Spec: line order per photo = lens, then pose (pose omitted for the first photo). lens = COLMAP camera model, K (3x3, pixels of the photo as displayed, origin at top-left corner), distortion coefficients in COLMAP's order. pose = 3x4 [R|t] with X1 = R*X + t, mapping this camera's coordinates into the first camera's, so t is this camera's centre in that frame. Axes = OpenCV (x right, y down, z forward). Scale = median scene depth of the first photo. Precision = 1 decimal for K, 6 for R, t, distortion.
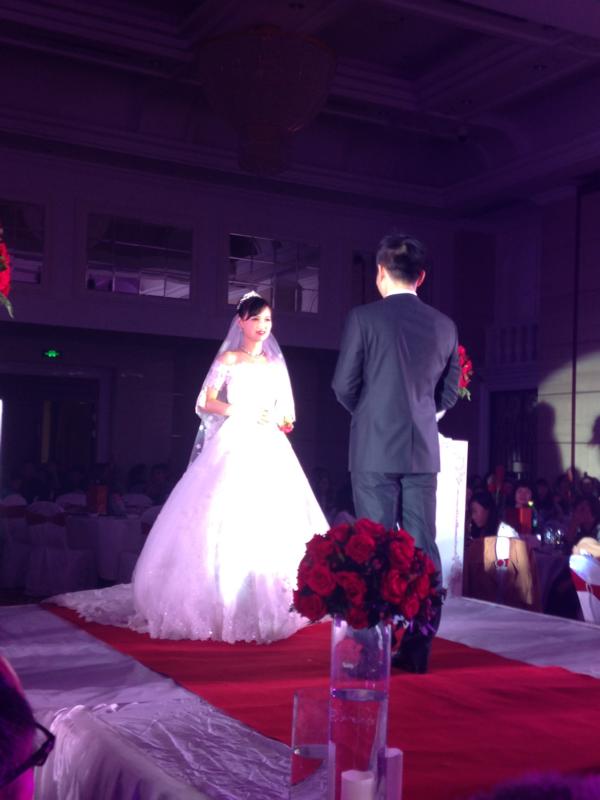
lens RADIAL K [[1121.4, 0, 300.0], [0, 1121.4, 400.0], [0, 0, 1]] dist [-0.023703, -0.052968]
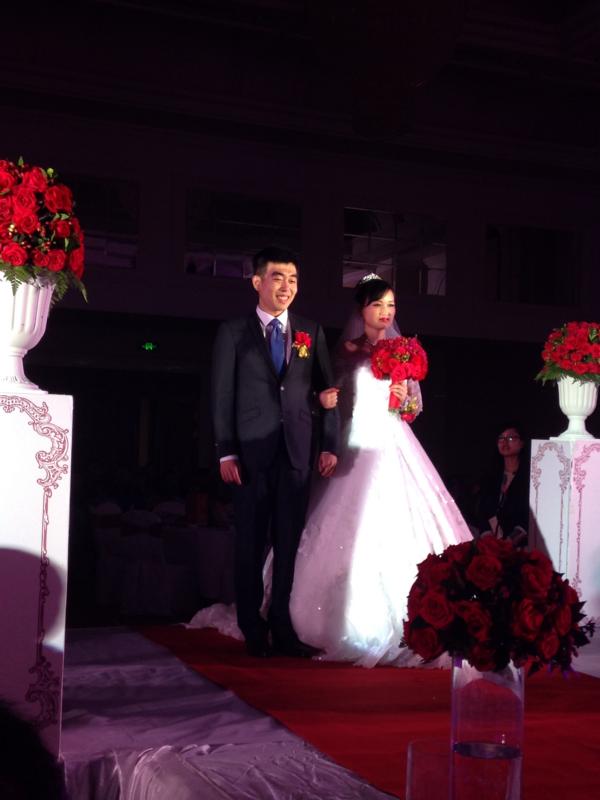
lens RADIAL K [[1133.1, 0, 300.0], [0, 1133.1, 400.0], [0, 0, 1]] dist [0.025853, -0.012118]
pose [[0.990530, -0.007732, -0.137082, 0.029859], [0.007366, 0.999968, -0.003175, 0.007066], [0.137102, 0.002135, 0.990555, 0.136915]]
